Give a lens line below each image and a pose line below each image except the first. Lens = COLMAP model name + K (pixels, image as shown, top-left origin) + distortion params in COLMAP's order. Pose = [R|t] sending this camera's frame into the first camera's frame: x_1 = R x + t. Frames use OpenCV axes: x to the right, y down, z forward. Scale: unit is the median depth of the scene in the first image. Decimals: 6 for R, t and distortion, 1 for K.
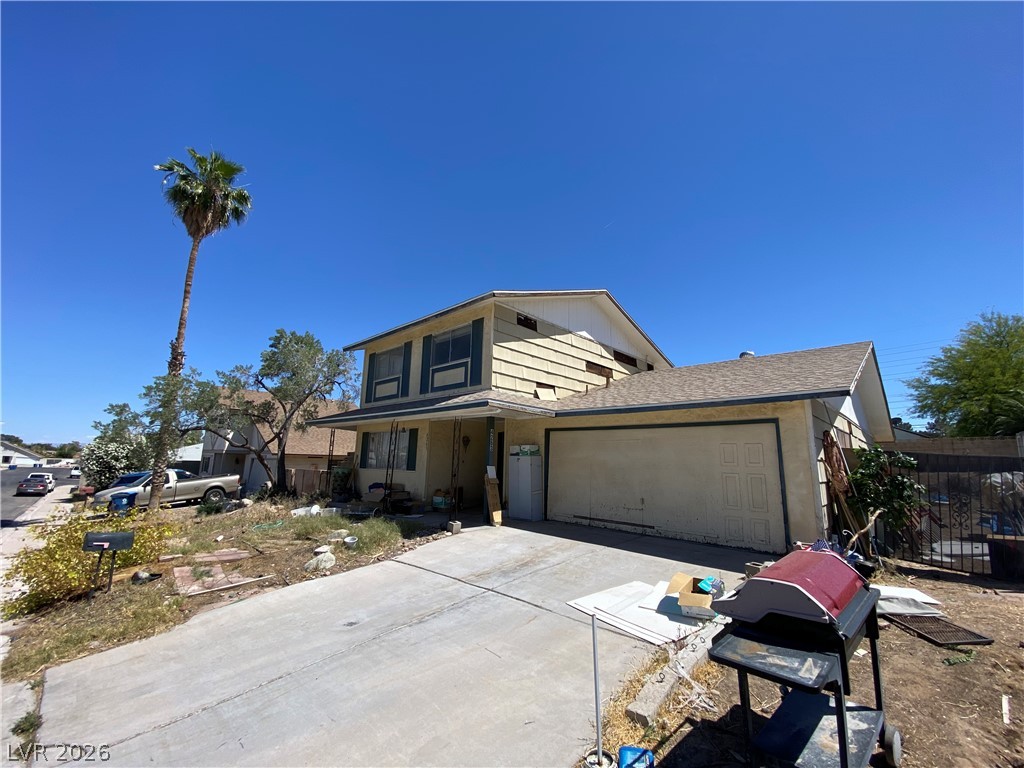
lens RADIAL K [[413.8, 0, 506.5], [0, 413.8, 383.1], [0, 0, 1]] dist [0.019033, -0.018276]
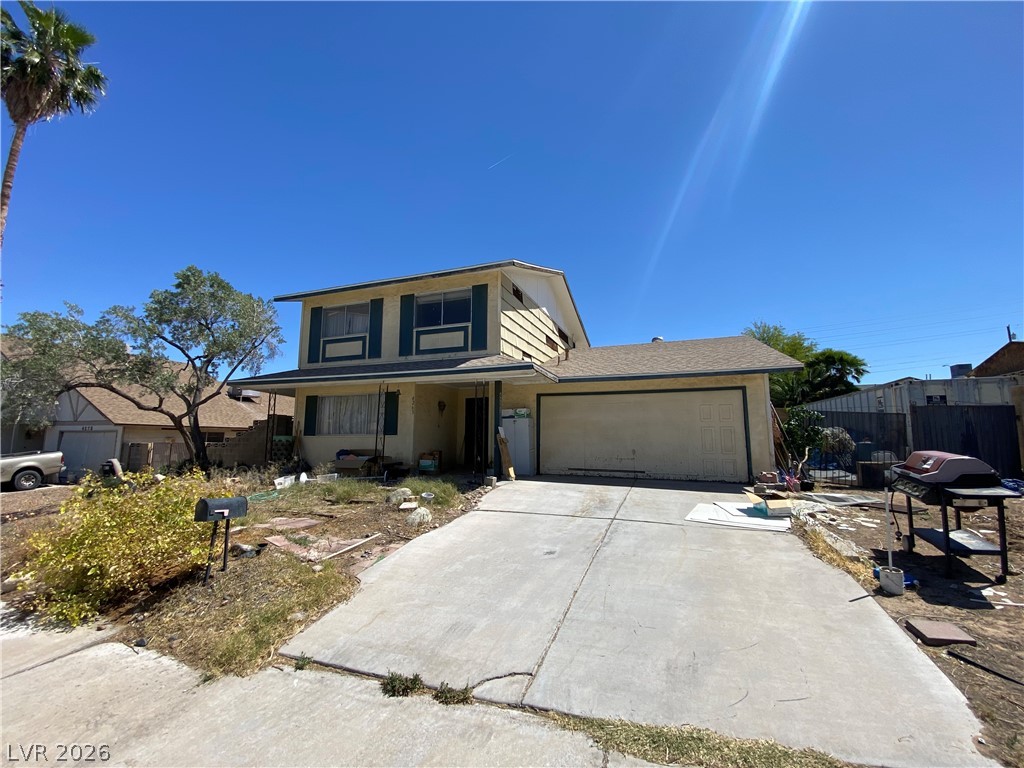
lens RADIAL K [[413.8, 0, 506.5], [0, 413.8, 383.1], [0, 0, 1]] dist [0.019033, -0.018276]
pose [[0.922353, 0.032025, 0.385018, -0.392508], [-0.054970, 0.997298, 0.048734, 0.032551], [-0.382417, -0.066114, 0.921621, 0.021641]]
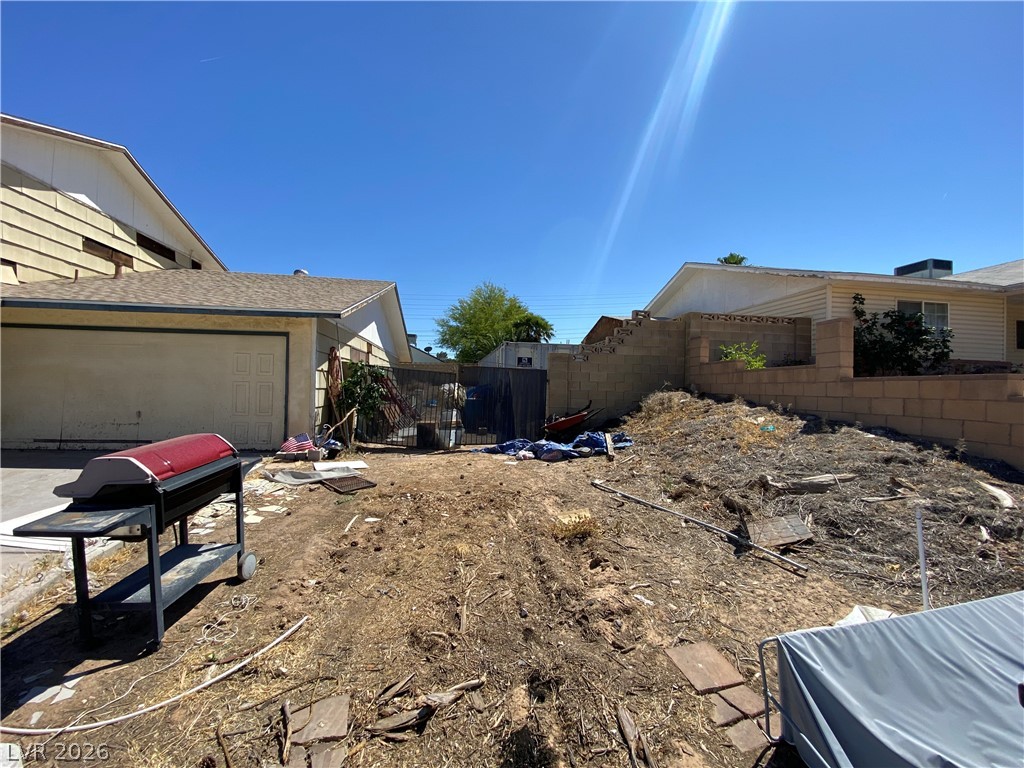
lens RADIAL K [[411.8, 0, 527.4], [0, 411.8, 389.8], [0, 0, 1]] dist [-0.000926, -0.012790]
pose [[0.586852, -0.012910, 0.809591, 0.090973], [-0.155873, 0.979369, 0.128606, -0.002805], [-0.794549, -0.201666, 0.572733, -0.099430]]
